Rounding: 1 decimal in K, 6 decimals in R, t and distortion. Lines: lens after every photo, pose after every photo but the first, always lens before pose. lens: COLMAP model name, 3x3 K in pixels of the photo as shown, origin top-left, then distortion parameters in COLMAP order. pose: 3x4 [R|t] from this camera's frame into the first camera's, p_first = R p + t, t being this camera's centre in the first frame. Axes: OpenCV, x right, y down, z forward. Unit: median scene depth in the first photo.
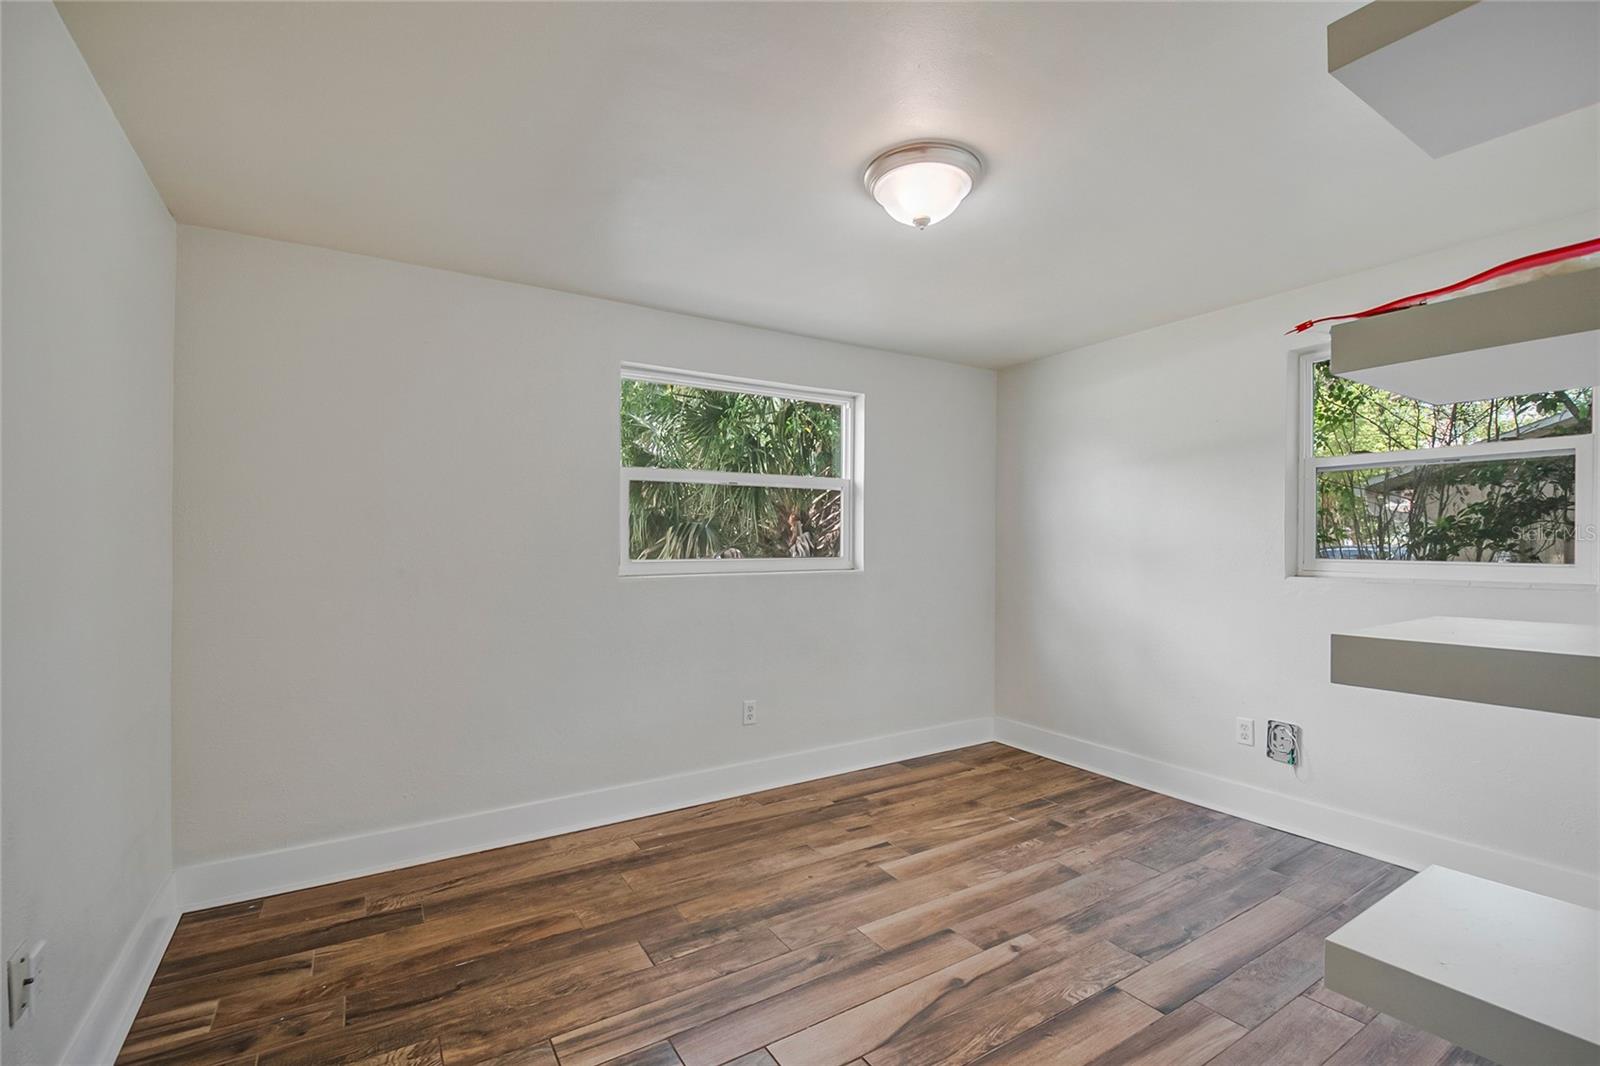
lens RADIAL K [[707.5, 0, 800.7], [0, 707.5, 542.9], [0, 0, 1]] dist [0.016042, -0.016353]
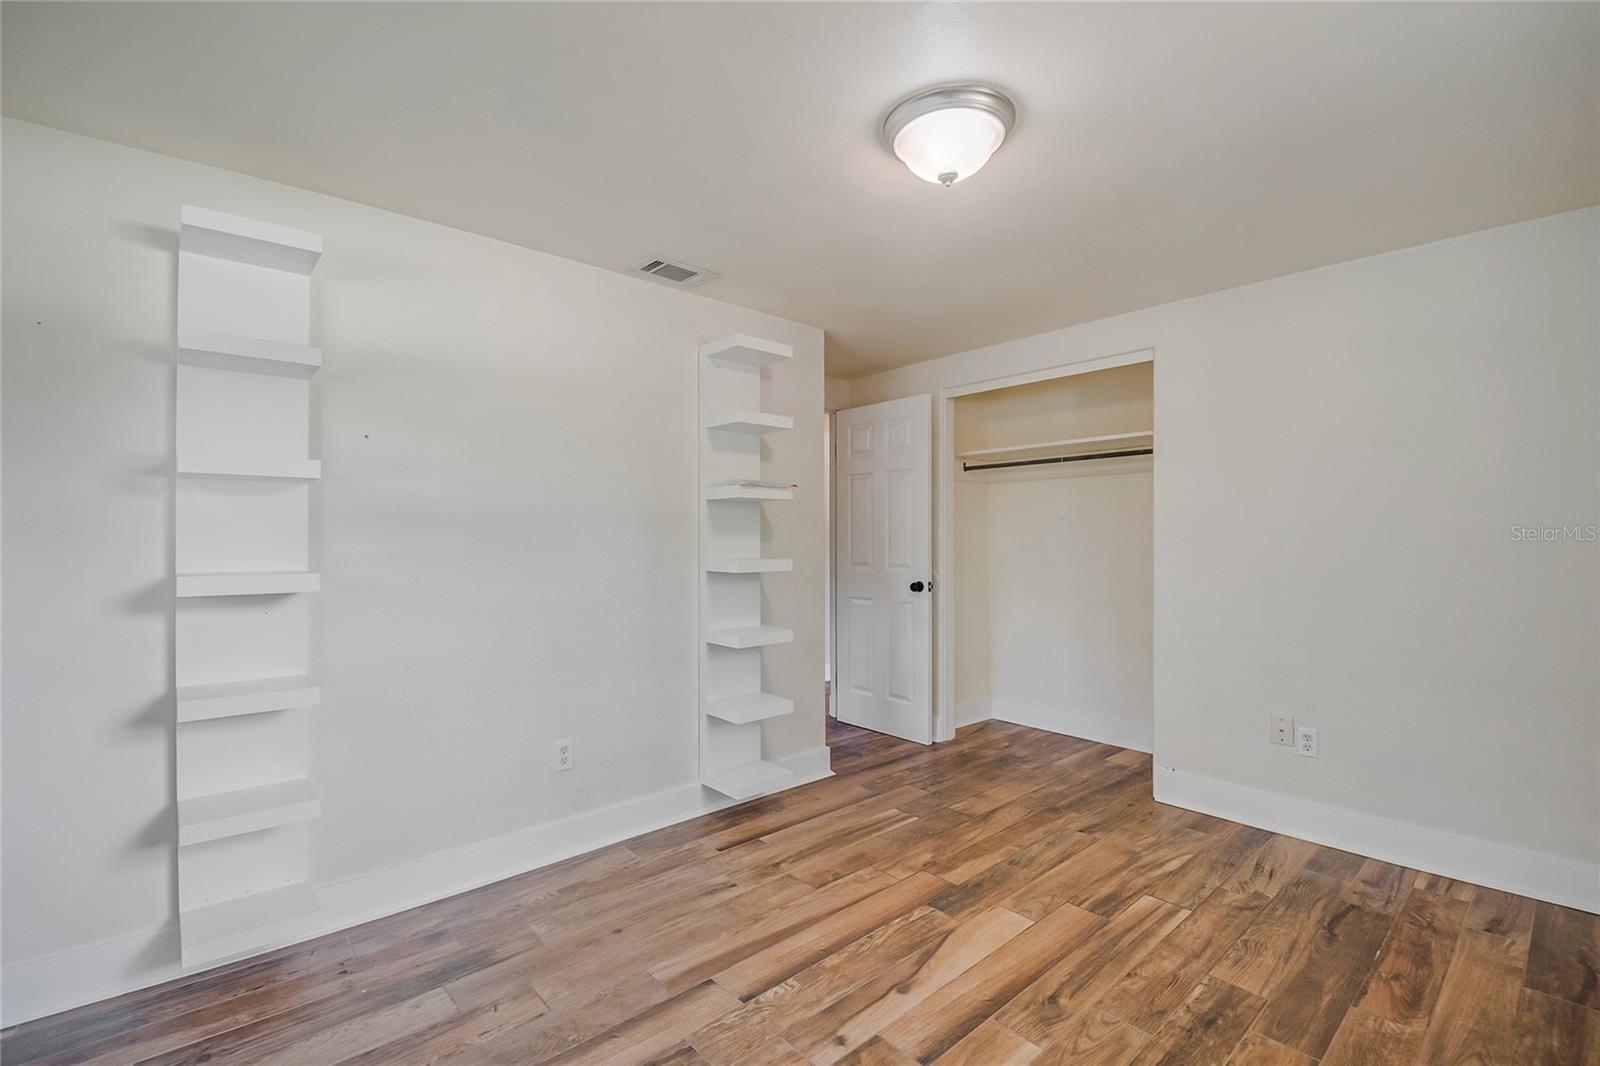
lens RADIAL K [[707.5, 0, 799.0], [0, 707.5, 536.0], [0, 0, 1]] dist [0.016042, -0.016353]
pose [[-0.985772, 0.003352, -0.168054, 0.517427], [0.003787, 0.999990, -0.002273, 0.001156], [0.168044, -0.002877, -0.985775, 1.921510]]
